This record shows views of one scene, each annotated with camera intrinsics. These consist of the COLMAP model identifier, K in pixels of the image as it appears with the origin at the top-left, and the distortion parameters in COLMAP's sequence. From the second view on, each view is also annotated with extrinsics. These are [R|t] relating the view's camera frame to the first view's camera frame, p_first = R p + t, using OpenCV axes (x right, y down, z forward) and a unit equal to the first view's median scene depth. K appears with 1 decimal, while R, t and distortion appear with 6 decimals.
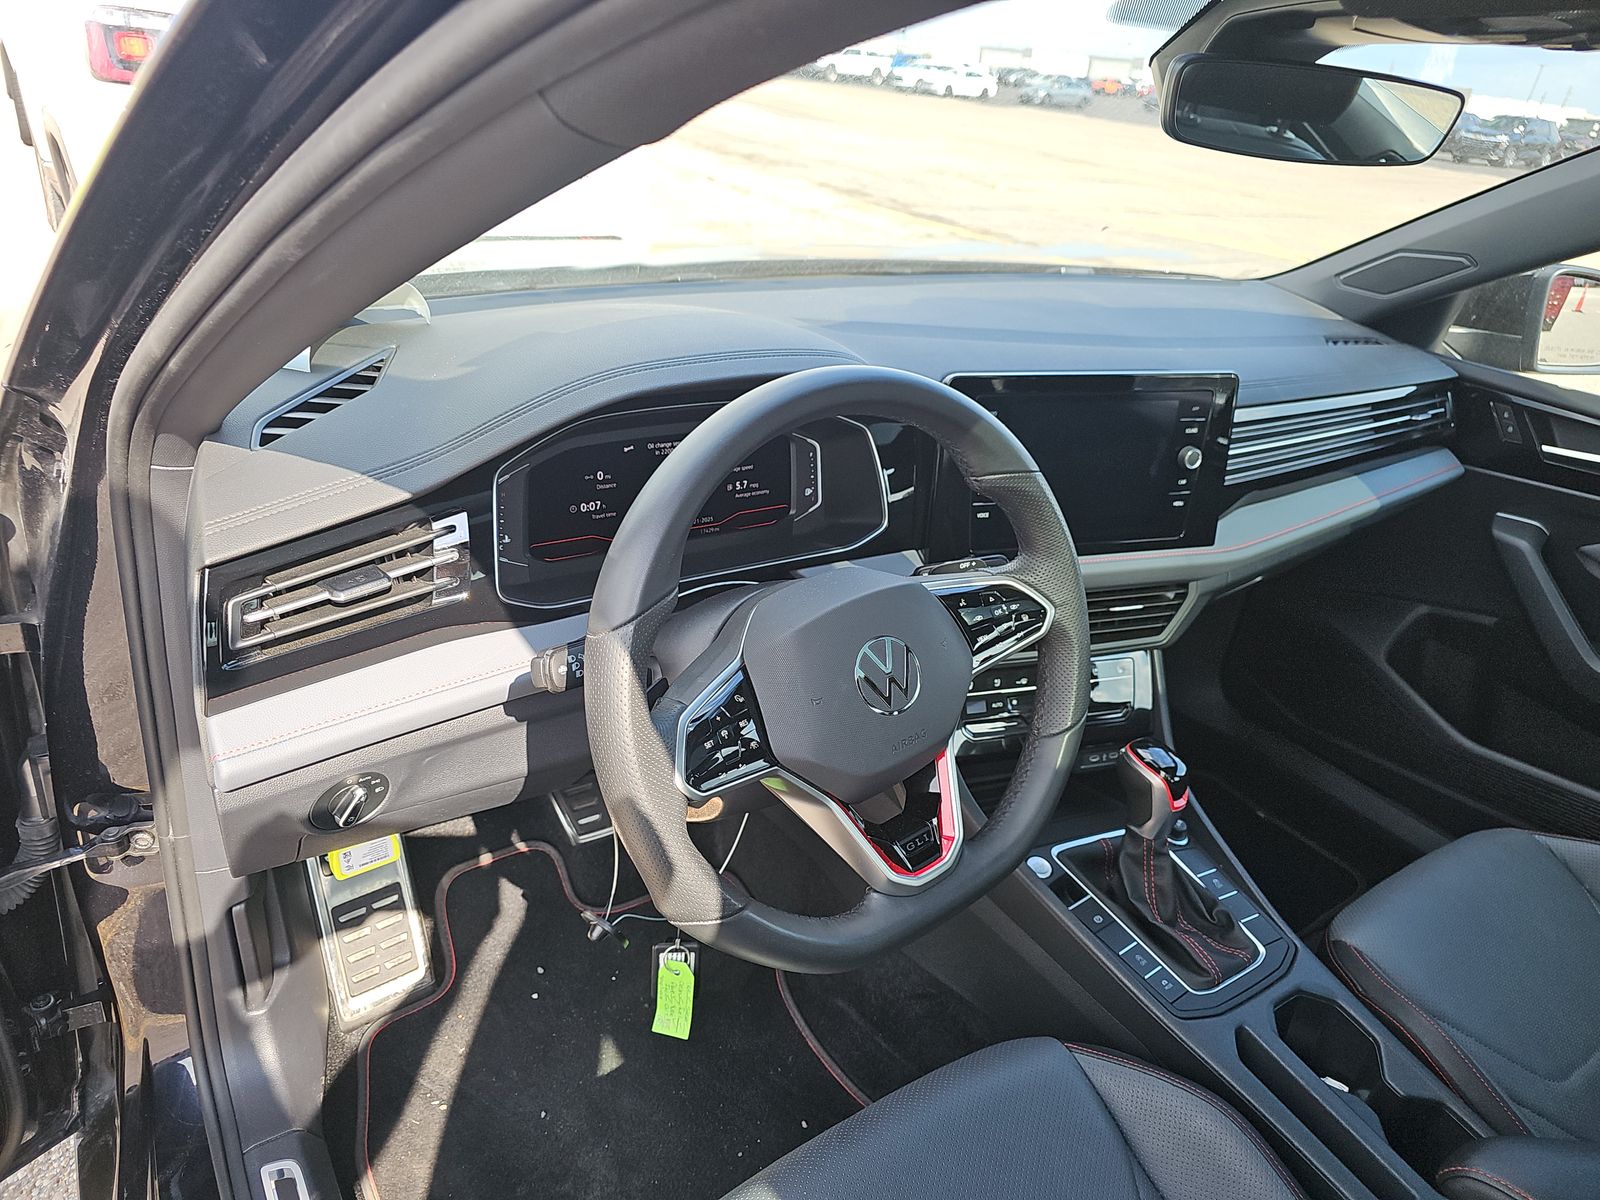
lens RADIAL K [[1068.7, 0, 800.0], [0, 1068.7, 600.0], [0, 0, 1]] dist [0.061626, -0.058391]
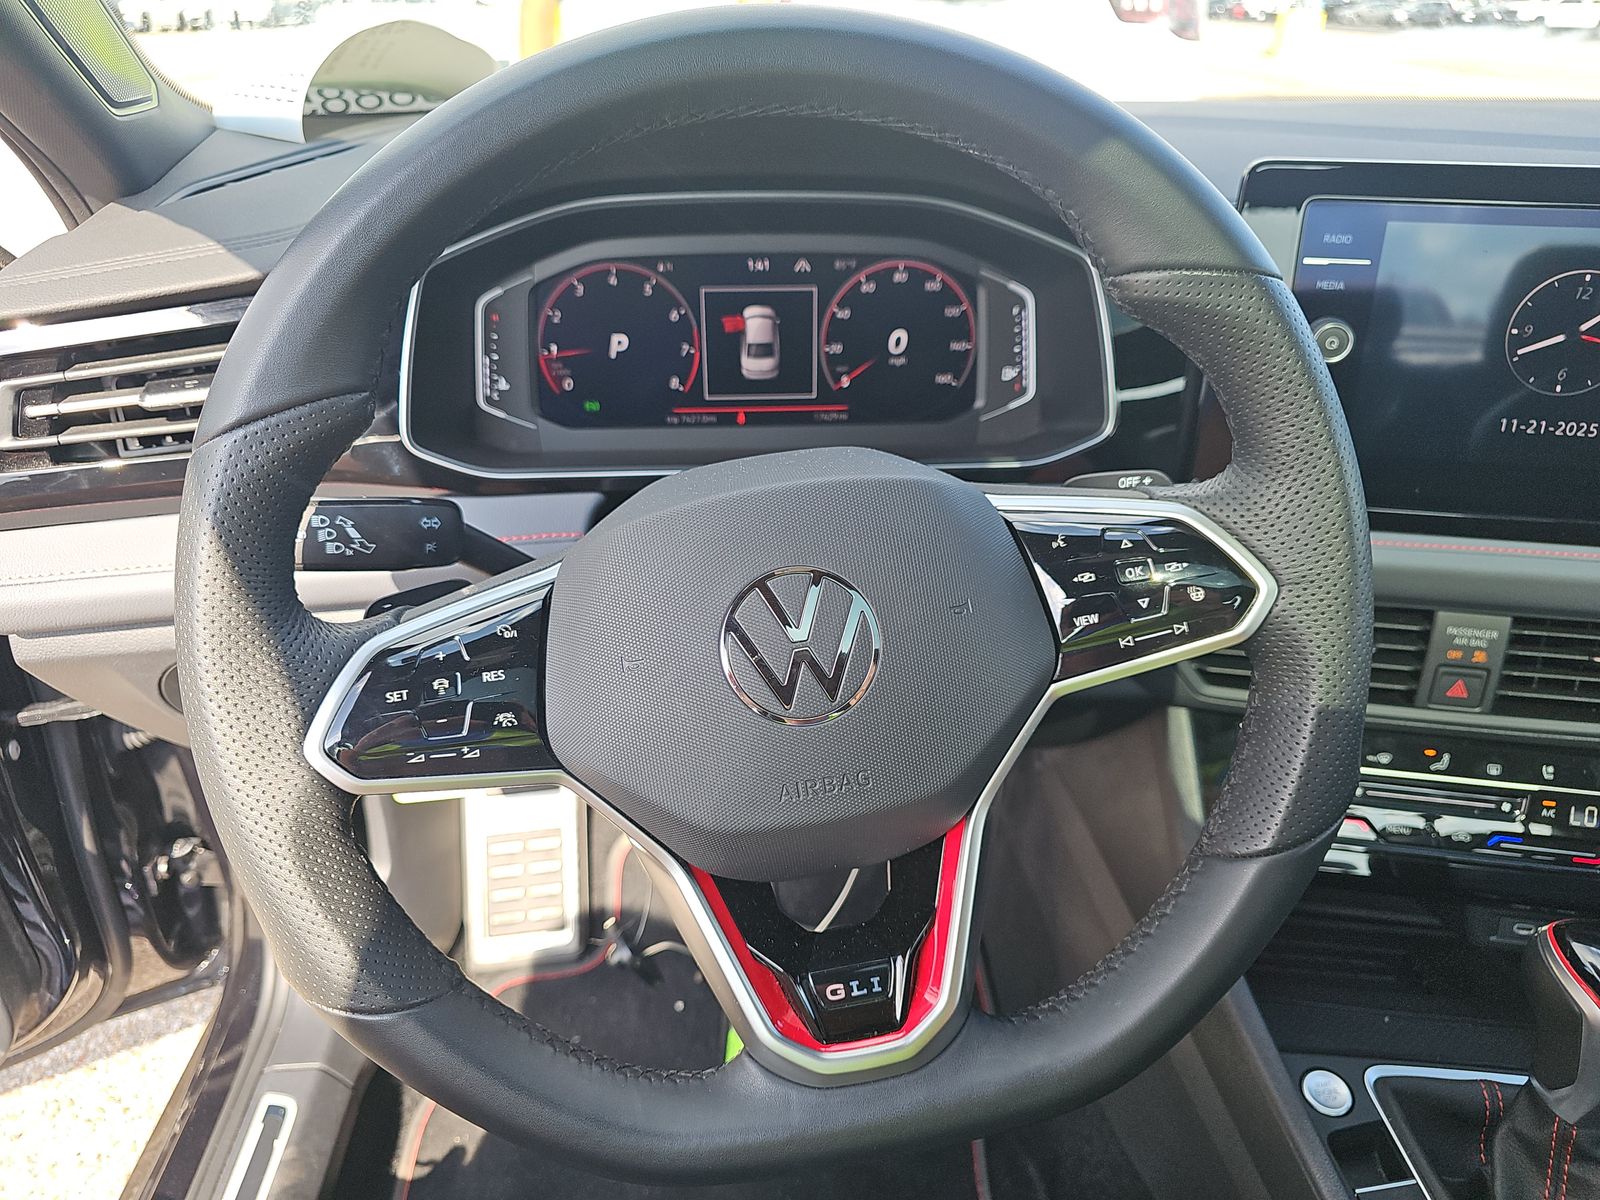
lens RADIAL K [[1073.3, 0, 801.2], [0, 1073.3, 628.5], [0, 0, 1]] dist [0.061358, -0.048779]
pose [[0.865863, 0.169720, -0.470613, 0.222062], [-0.155224, 0.985411, 0.069783, 0.018953], [0.475591, 0.012629, 0.879576, 0.396395]]
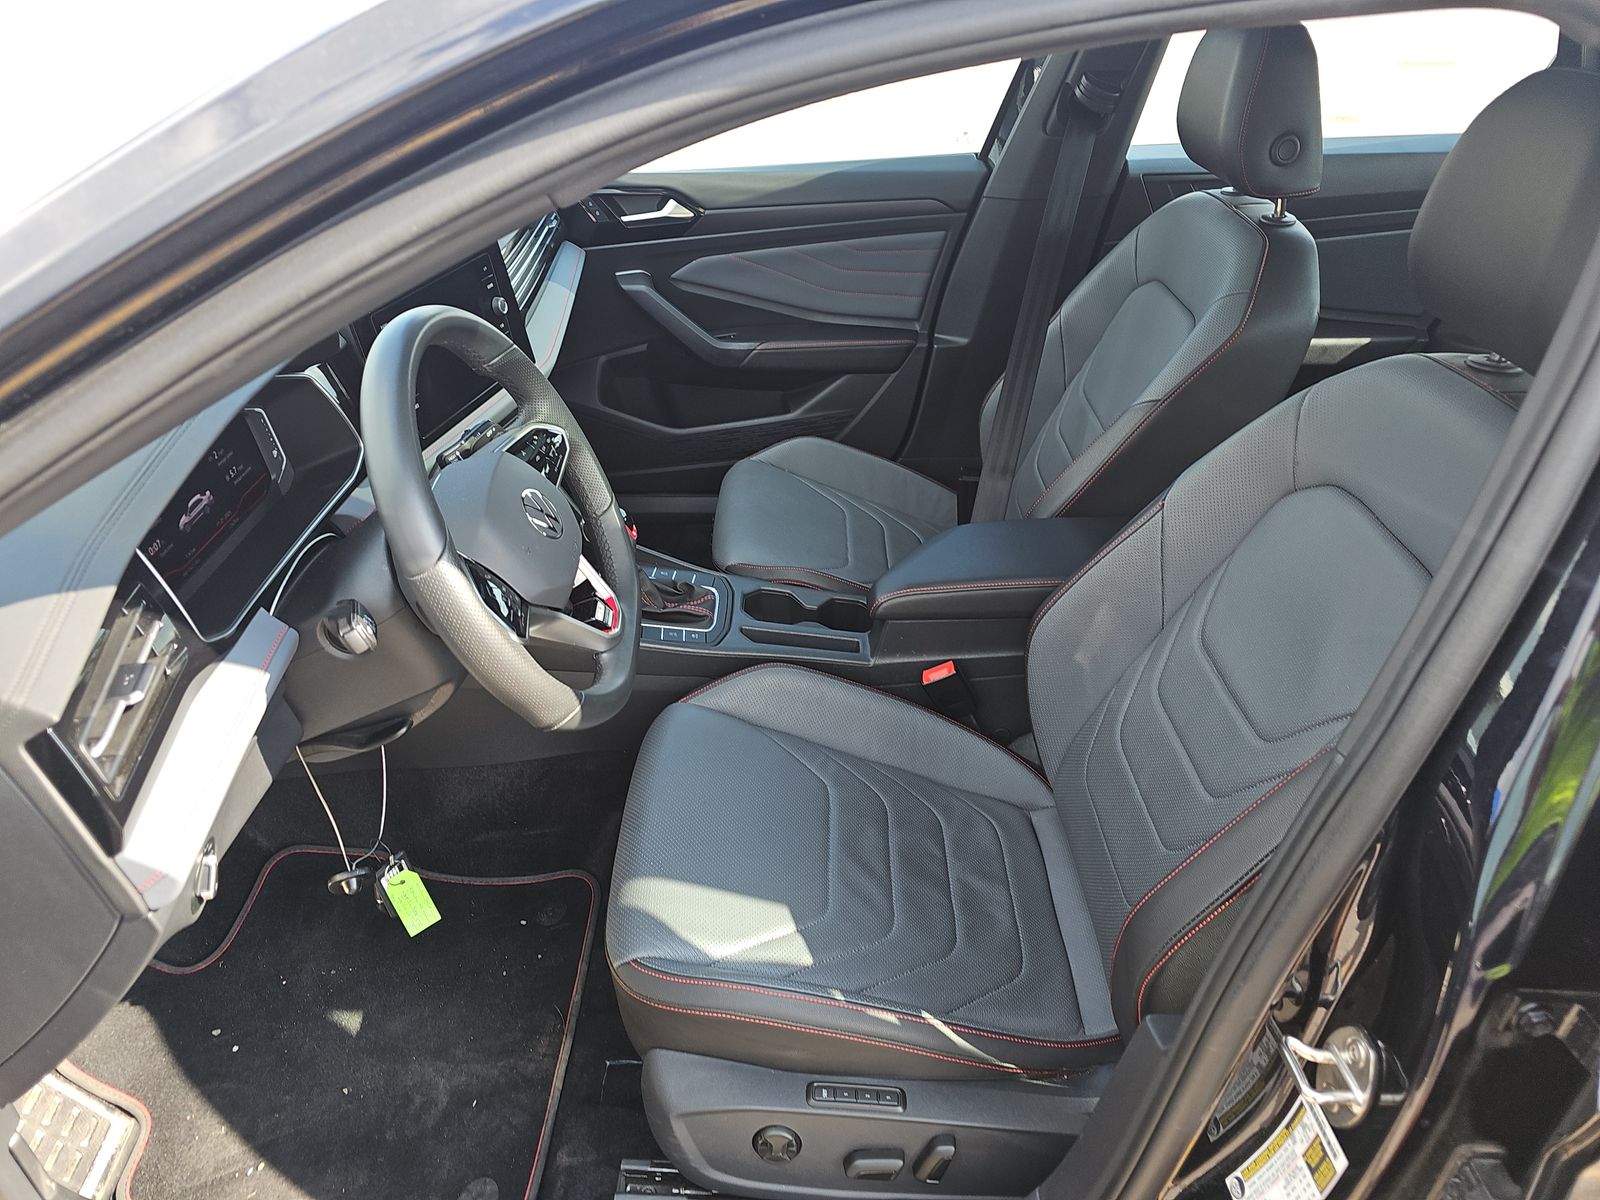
lens RADIAL K [[1068.7, 0, 800.0], [0, 1068.7, 600.0], [0, 0, 1]] dist [0.061626, -0.058391]
pose [[0.548876, -0.531076, 0.645517, -0.490056], [0.432004, 0.841335, 0.324850, -0.102255], [-0.715616, 0.100564, 0.691216, -0.132413]]
